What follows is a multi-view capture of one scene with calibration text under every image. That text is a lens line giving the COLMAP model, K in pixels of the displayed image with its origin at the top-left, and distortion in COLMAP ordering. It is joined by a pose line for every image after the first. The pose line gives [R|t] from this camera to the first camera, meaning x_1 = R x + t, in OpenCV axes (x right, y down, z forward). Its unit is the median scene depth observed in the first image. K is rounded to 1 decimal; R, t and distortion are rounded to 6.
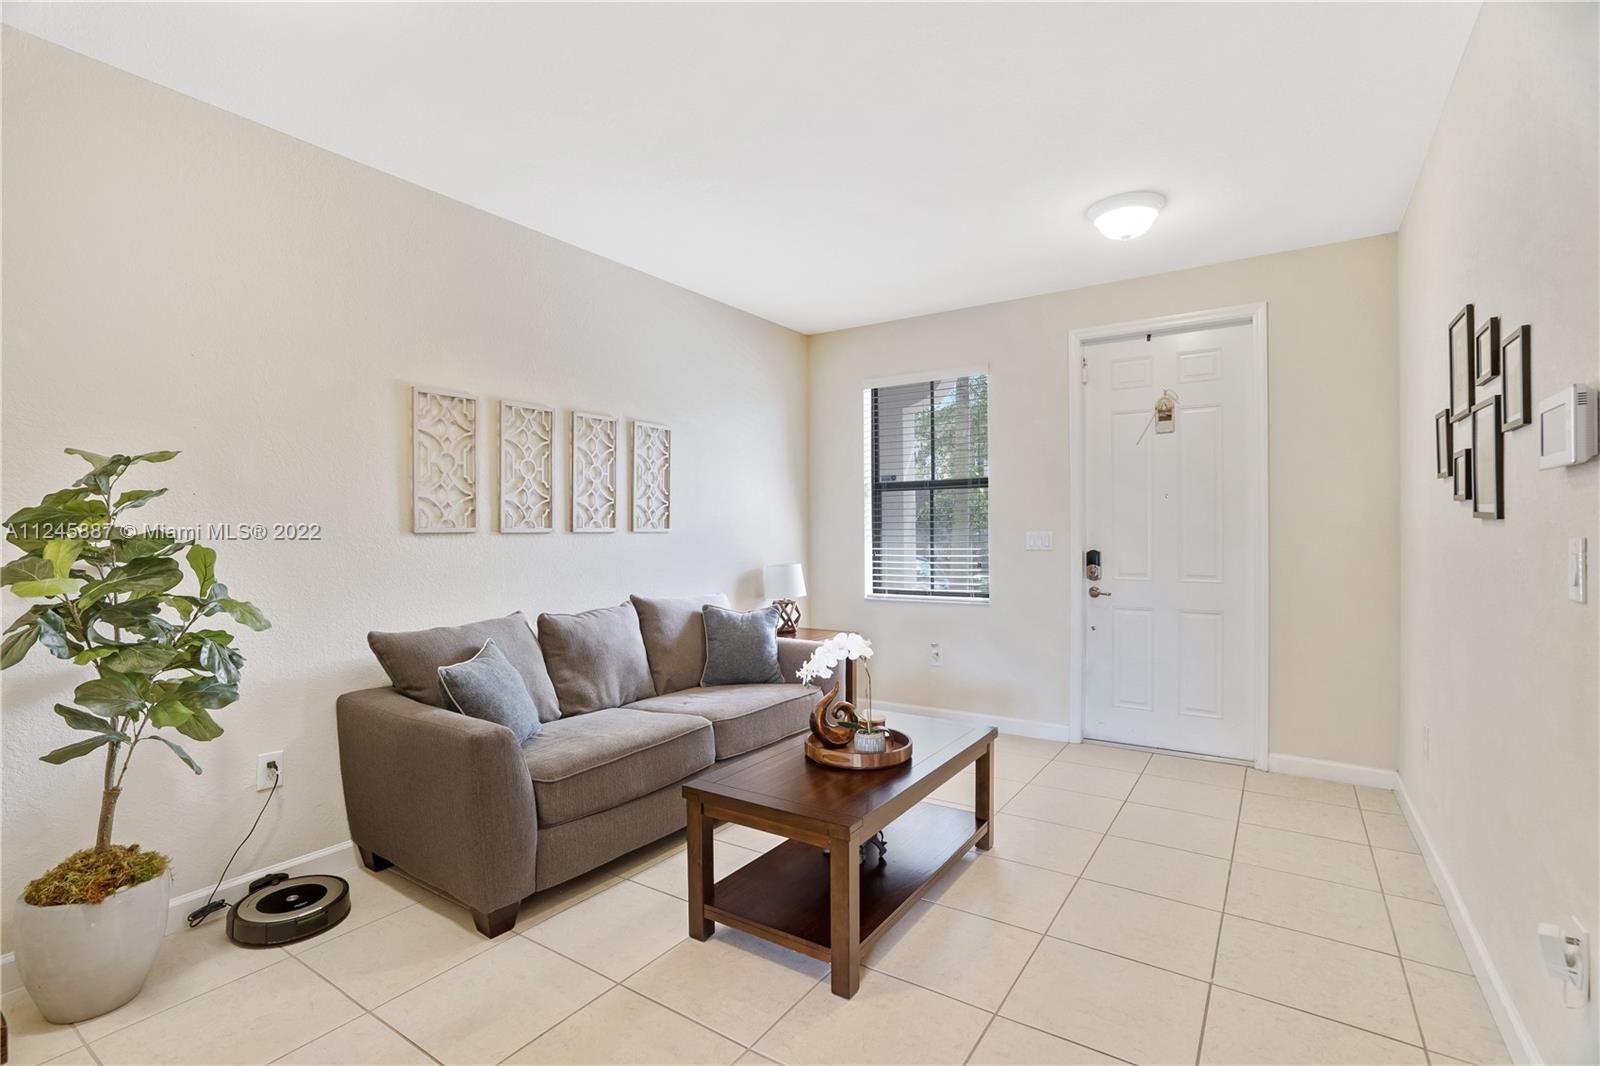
lens RADIAL K [[767.7, 0, 796.5], [0, 767.7, 523.9], [0, 0, 1]] dist [-0.002803, 0.004456]
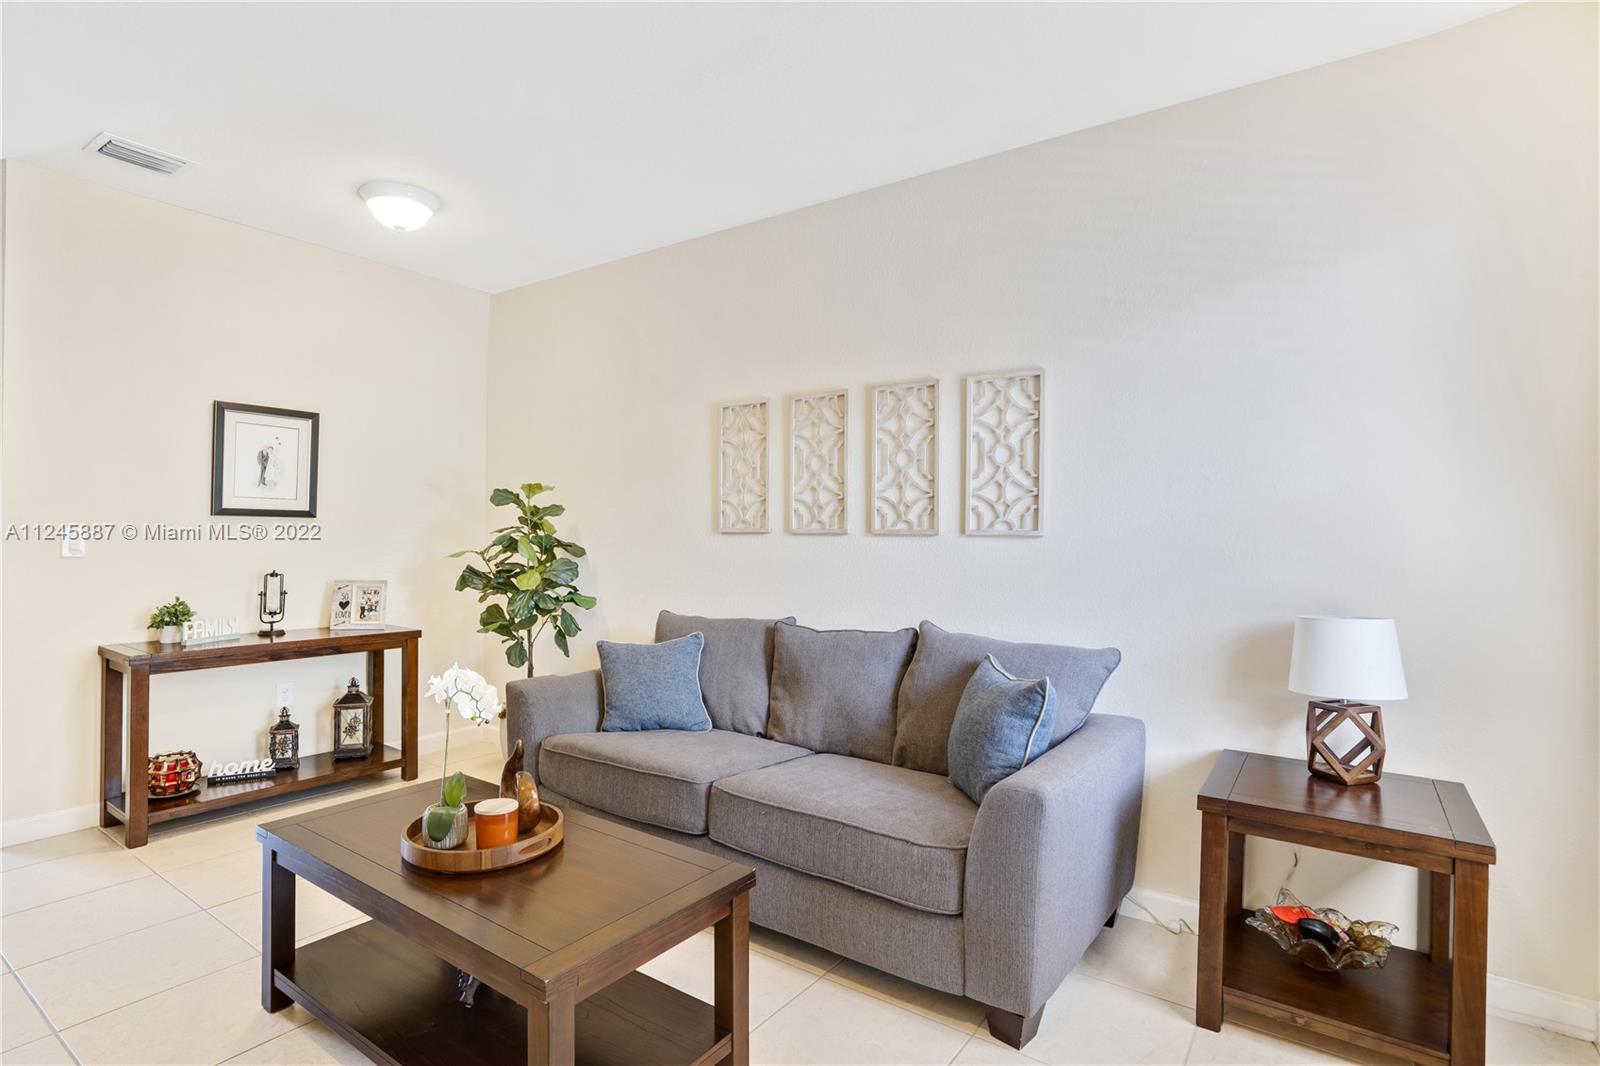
lens RADIAL K [[767.7, 0, 798.4], [0, 767.7, 542.3], [0, 0, 1]] dist [-0.002803, 0.004456]
pose [[-0.006334, 0.014706, -0.999872, 0.520603], [-0.001325, 0.999891, 0.014714, 0.007781], [0.999979, 0.001418, -0.006314, 0.910203]]
